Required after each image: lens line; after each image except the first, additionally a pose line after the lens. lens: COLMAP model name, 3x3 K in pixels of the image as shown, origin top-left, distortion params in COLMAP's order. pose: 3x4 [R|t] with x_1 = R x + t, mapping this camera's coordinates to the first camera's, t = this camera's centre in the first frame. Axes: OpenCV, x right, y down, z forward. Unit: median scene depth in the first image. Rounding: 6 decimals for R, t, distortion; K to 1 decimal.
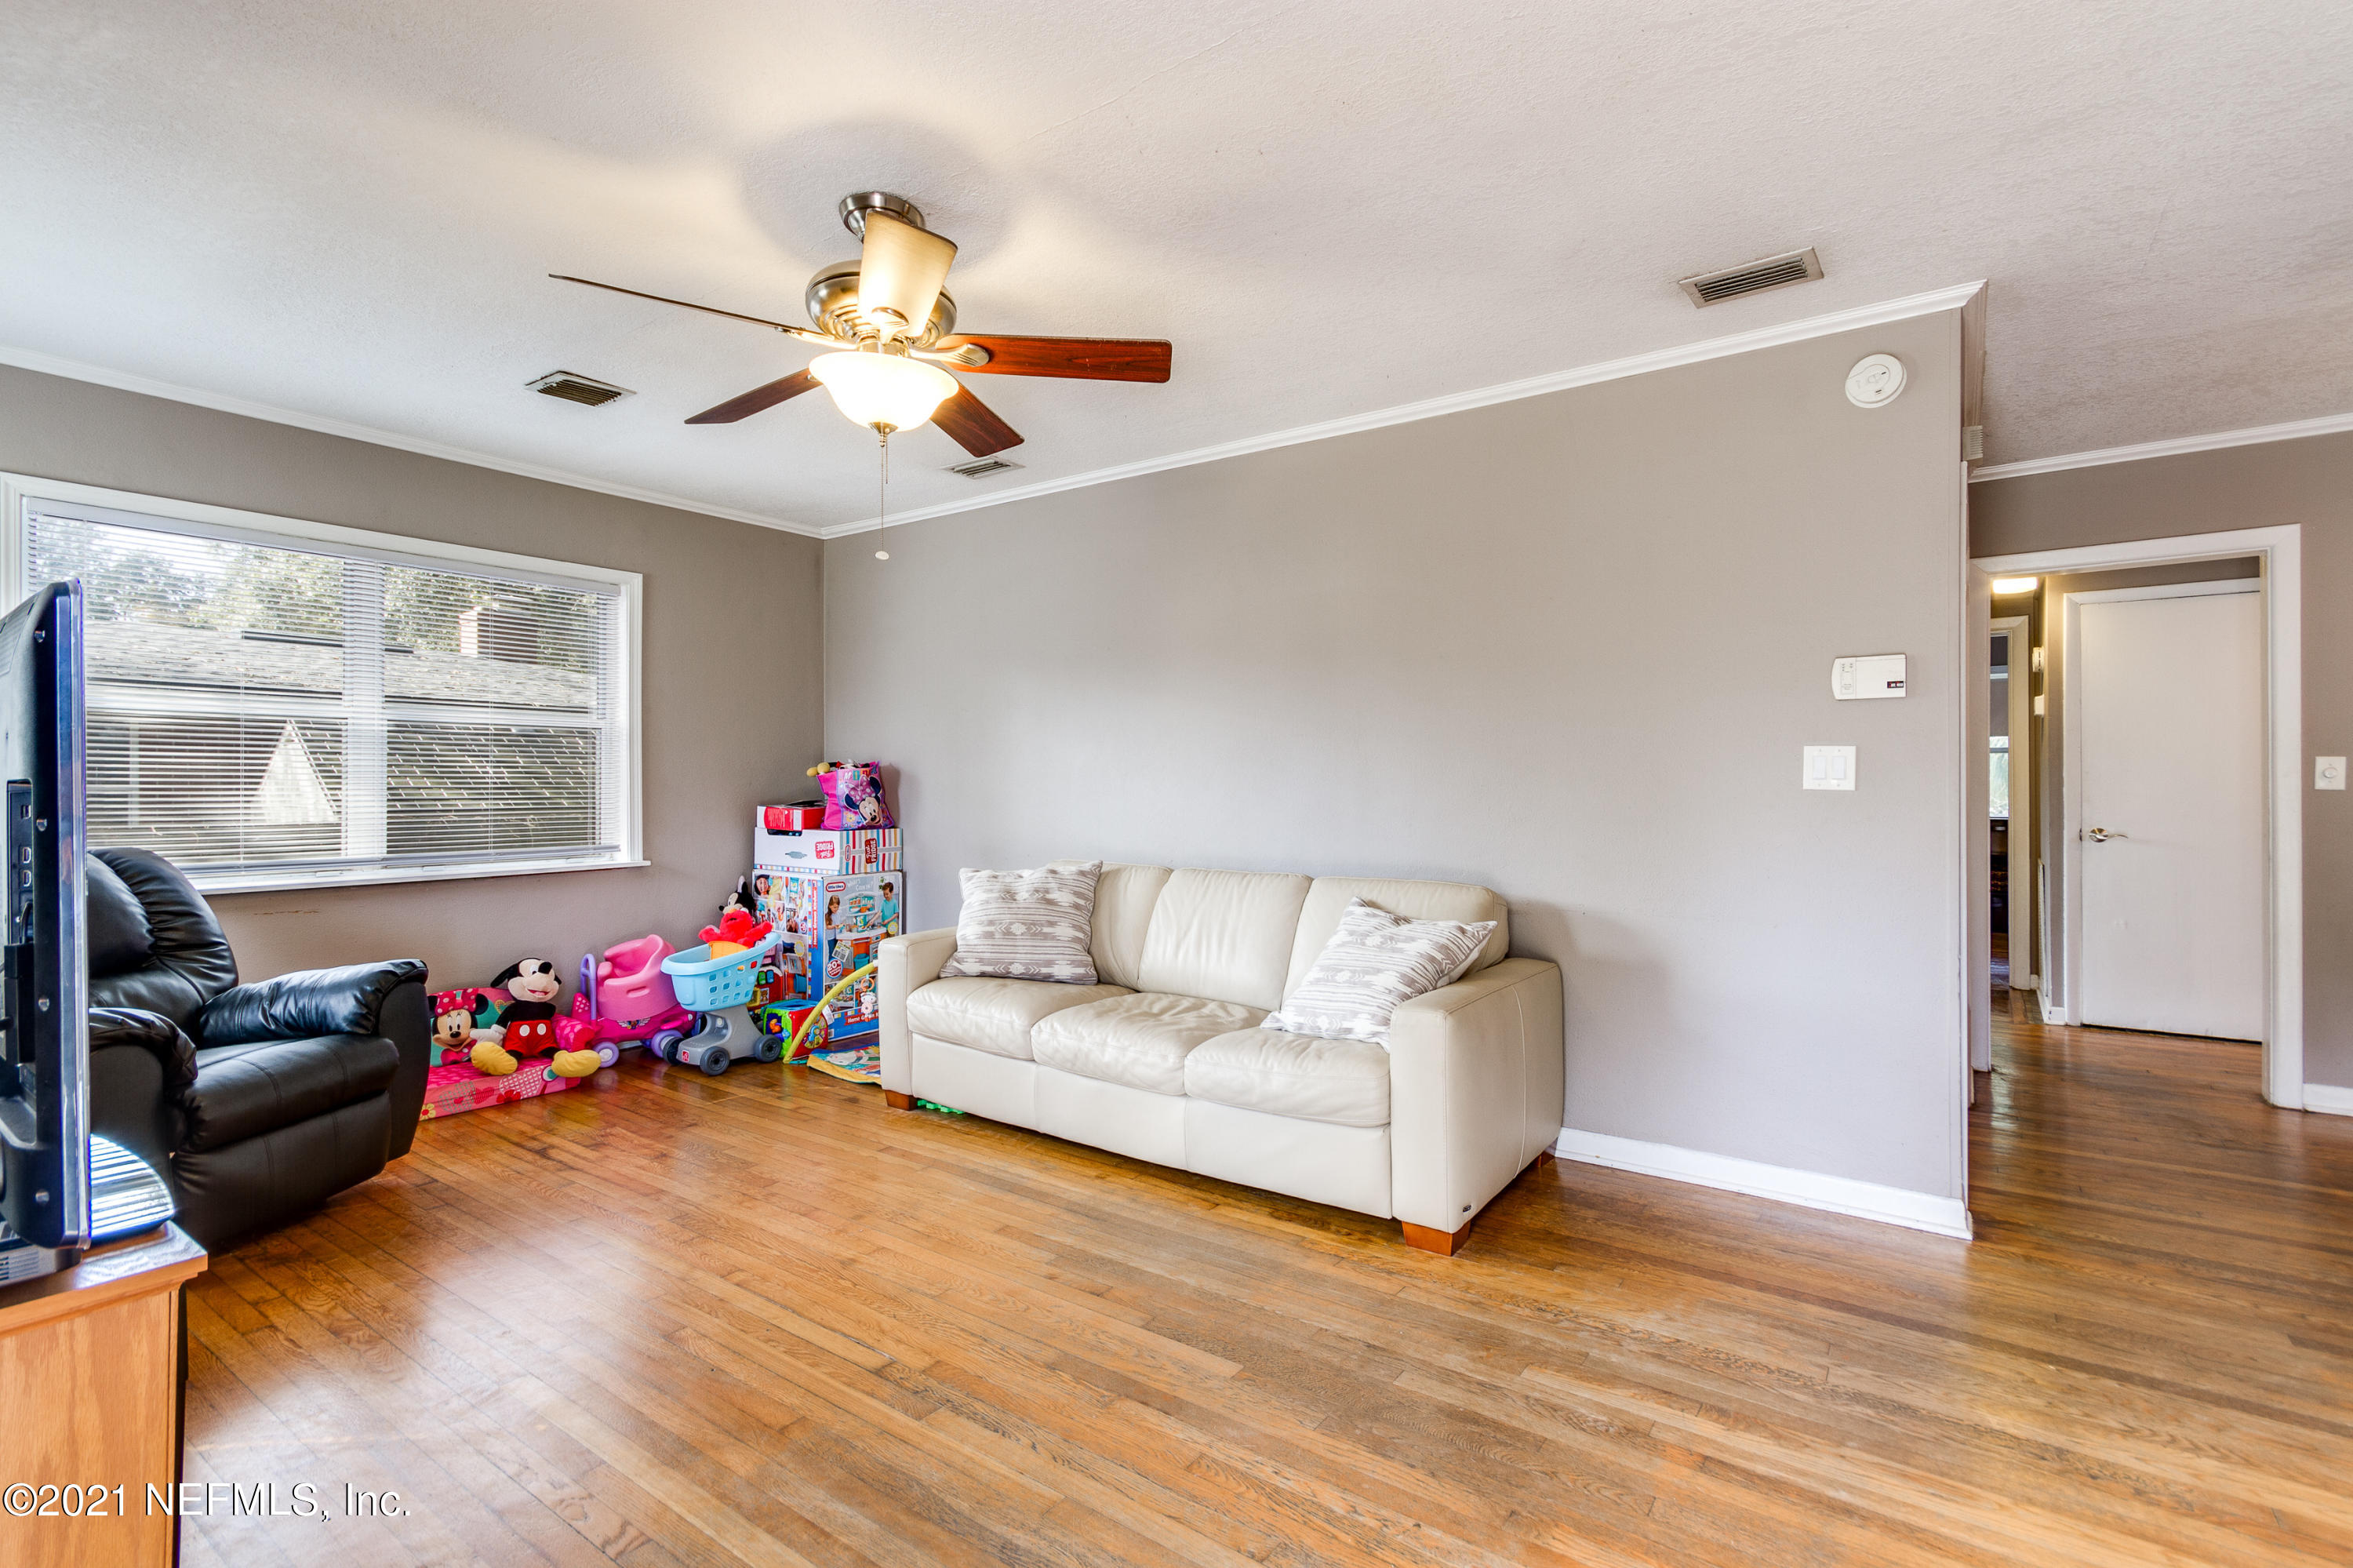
lens RADIAL K [[1087.1, 0, 1186.0], [0, 1087.1, 782.7], [0, 0, 1]] dist [0.007982, 0.000084]
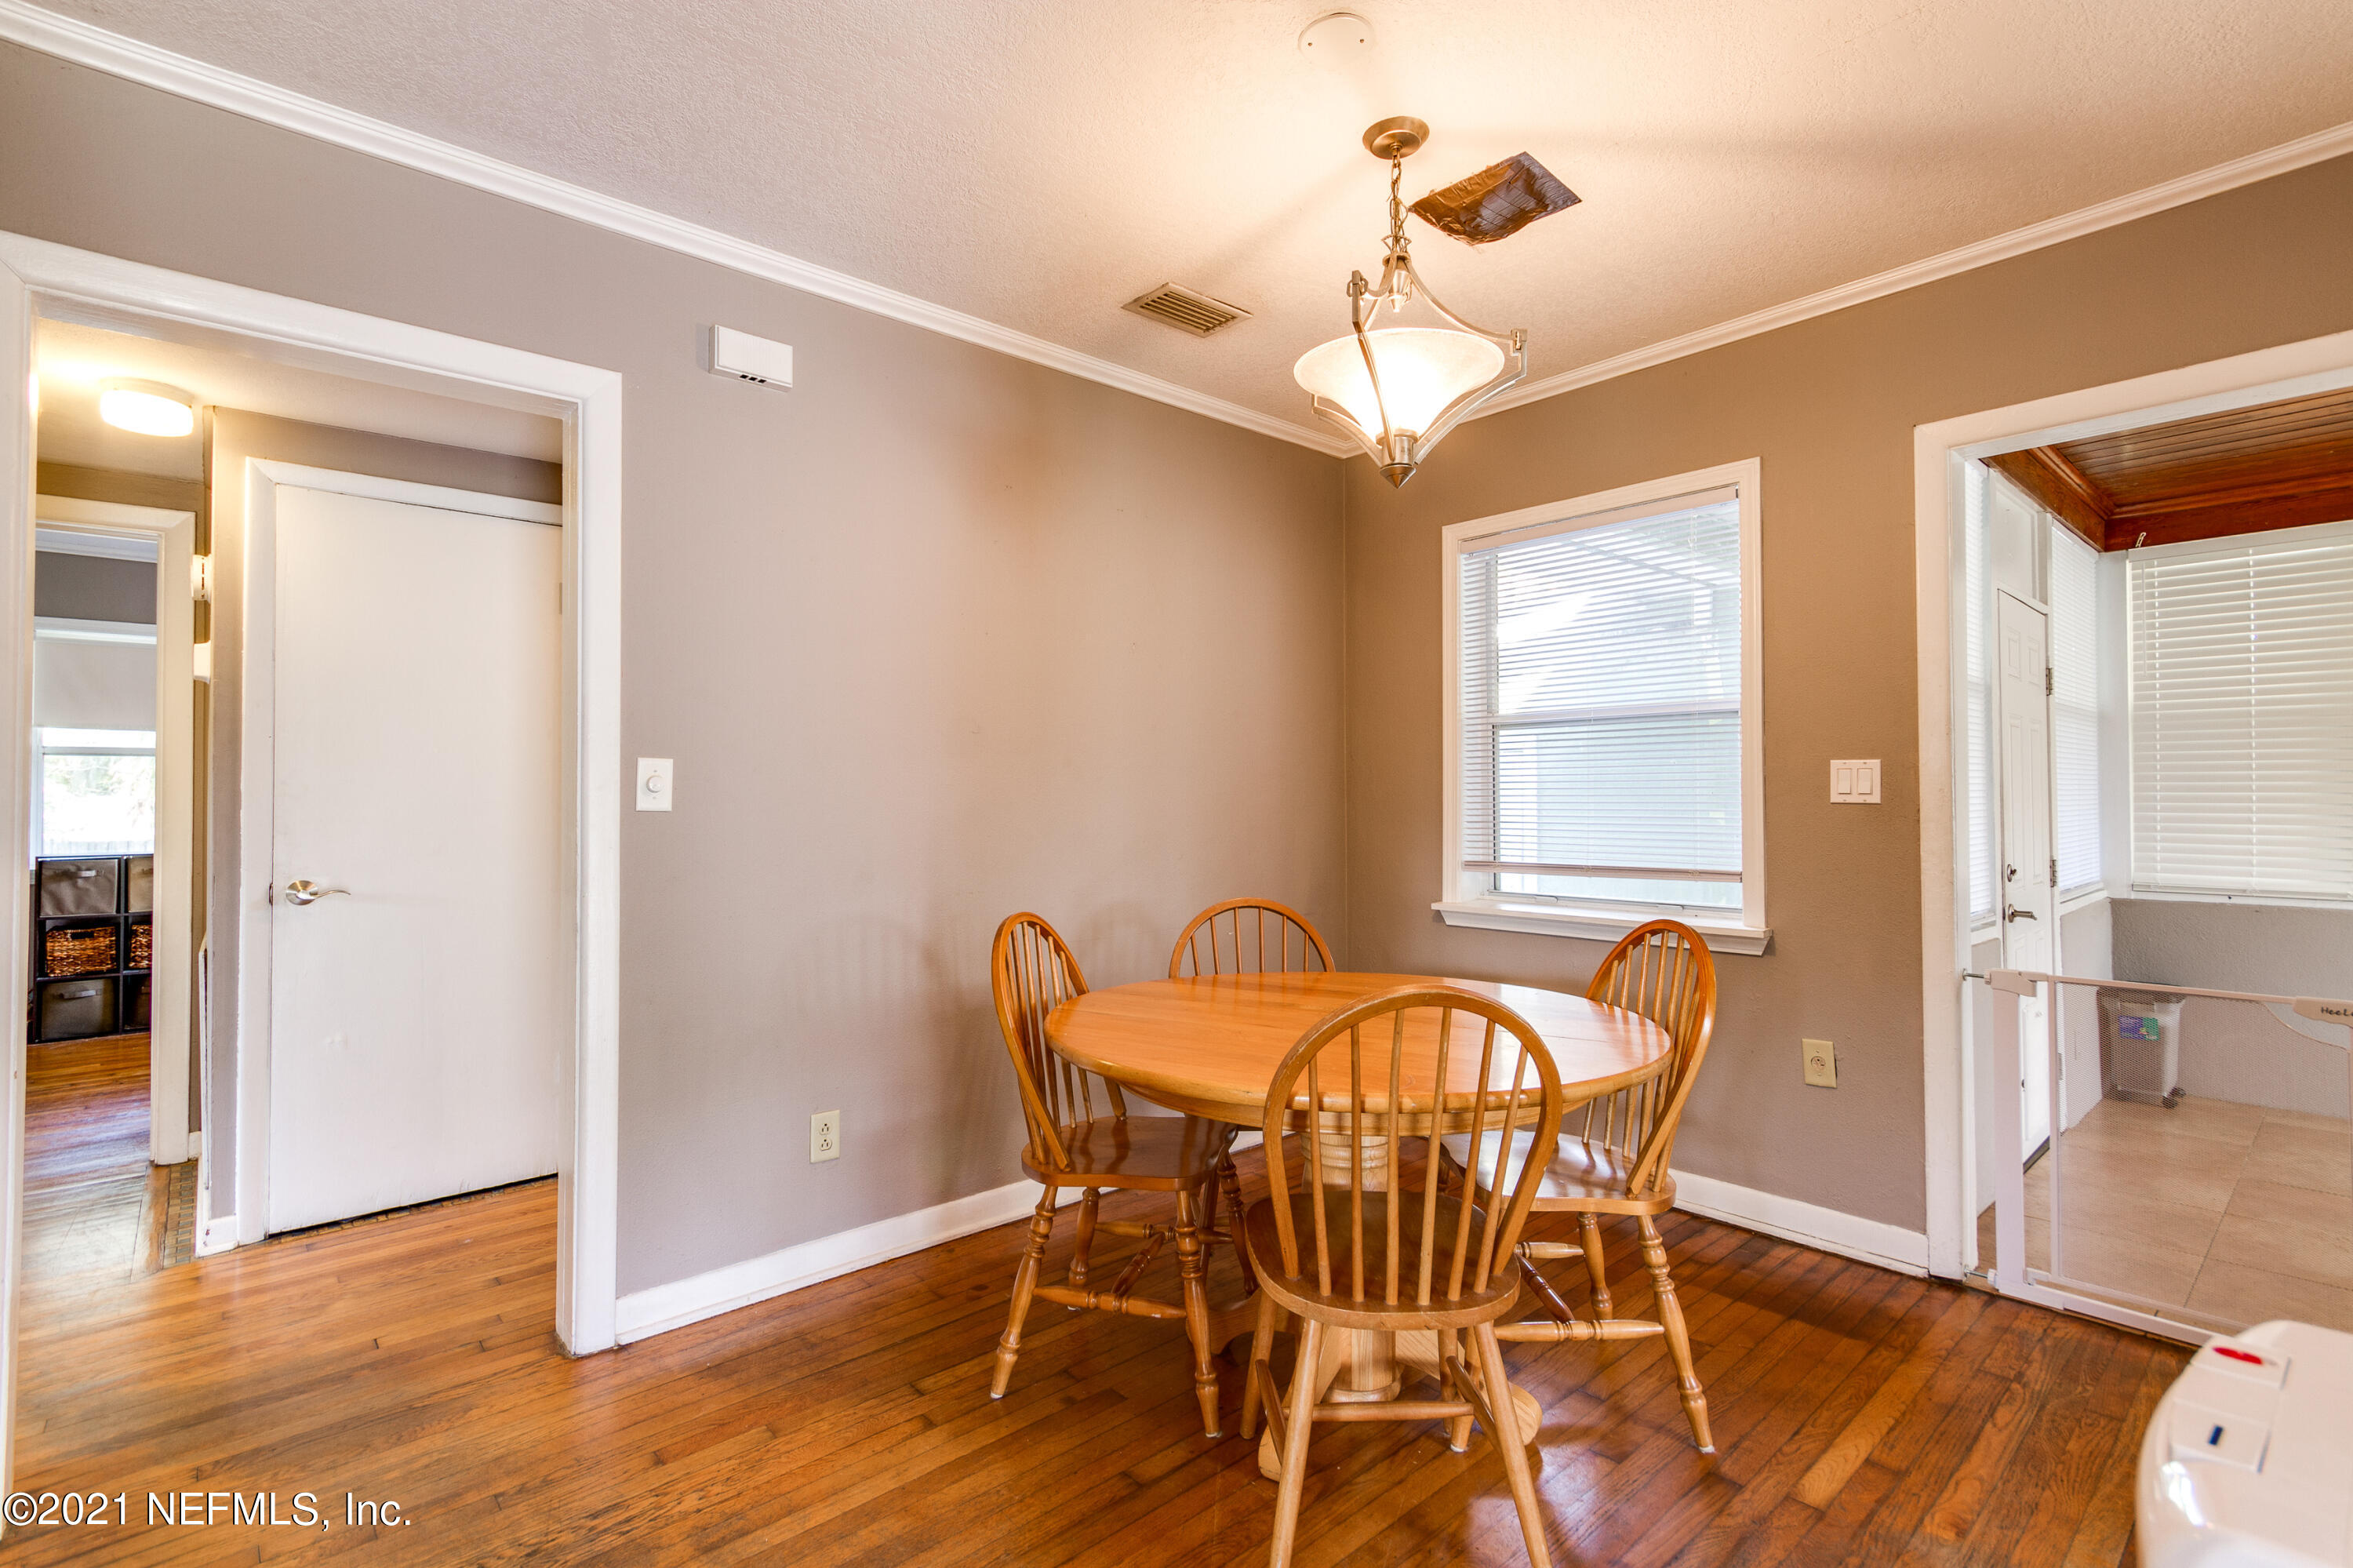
lens RADIAL K [[1092.9, 0, 1172.4], [0, 1092.9, 779.6], [0, 0, 1]] dist [0.005370, 0.001335]
pose [[0.217733, 0.012163, 0.975933, 0.573818], [-0.001999, 0.999926, -0.012016, -0.006192], [-0.976006, 0.000665, 0.217741, 0.663259]]
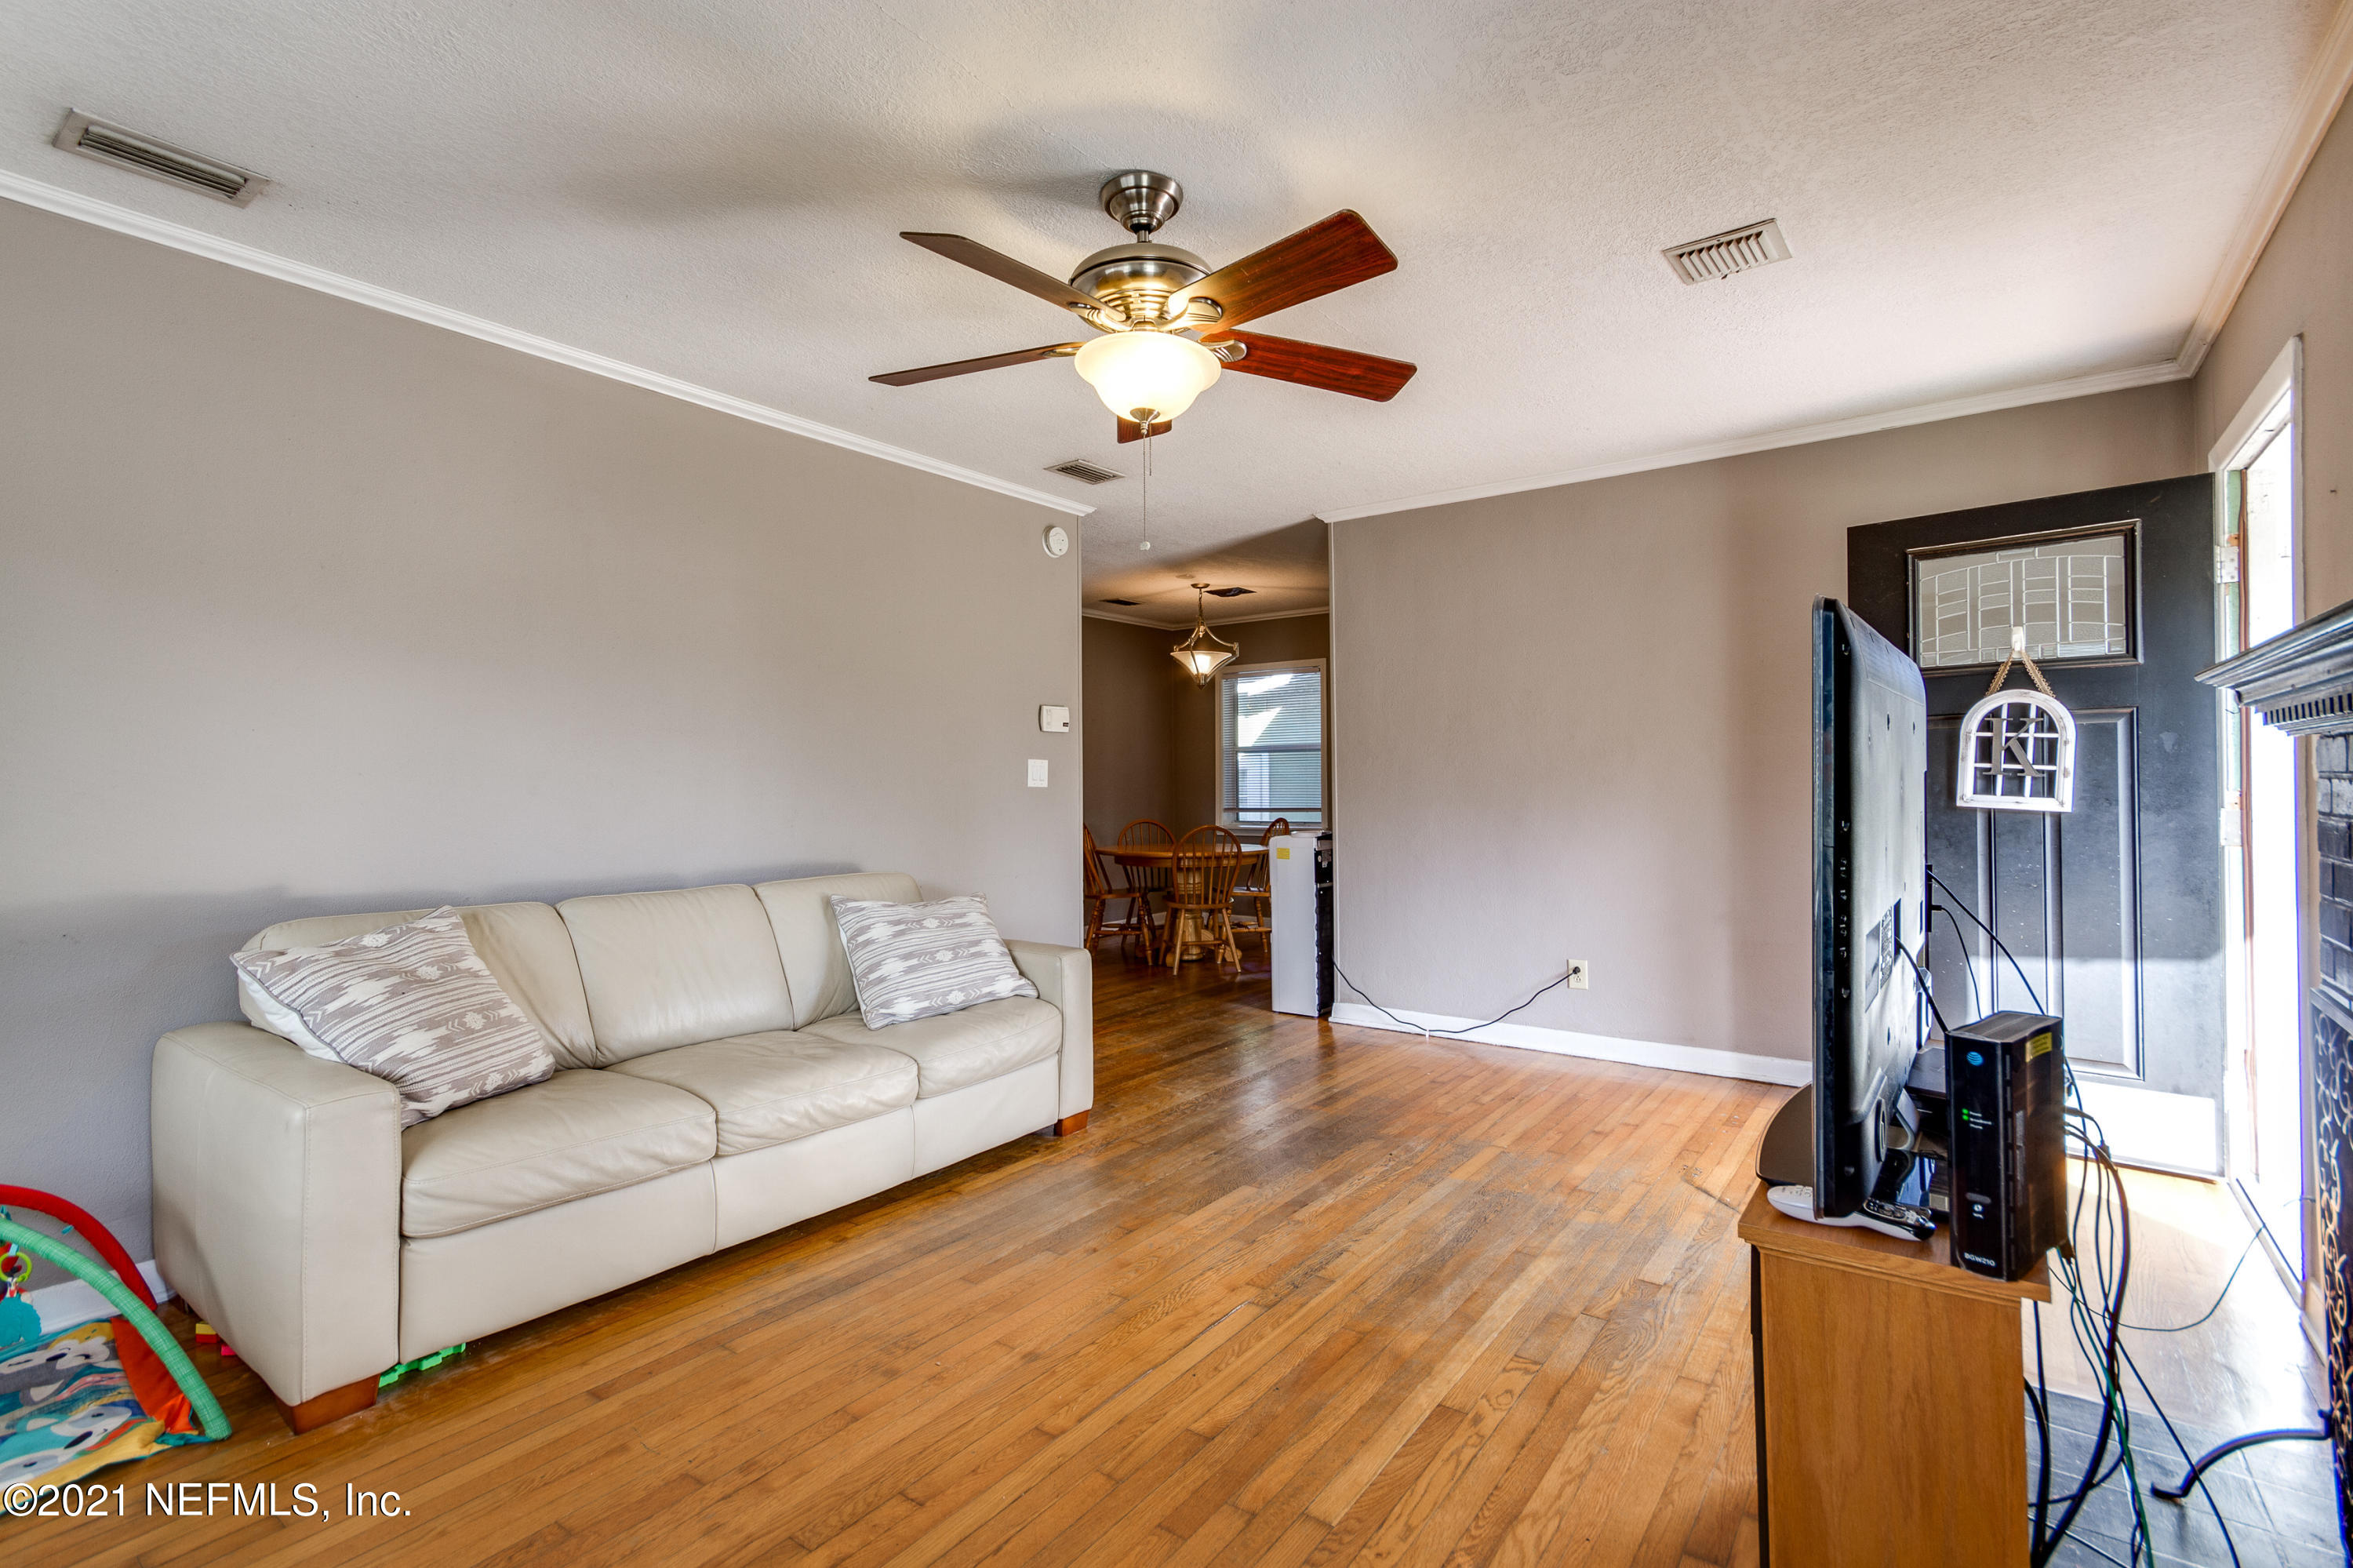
lens RADIAL K [[1092.9, 0, 1179.6], [0, 1092.9, 776.2], [0, 0, 1]] dist [0.005370, 0.001335]
pose [[0.011212, 0.006075, 0.999919, -0.908366], [0.006989, 0.999957, -0.006154, 0.002104], [-0.999913, 0.007057, 0.011169, 0.692717]]
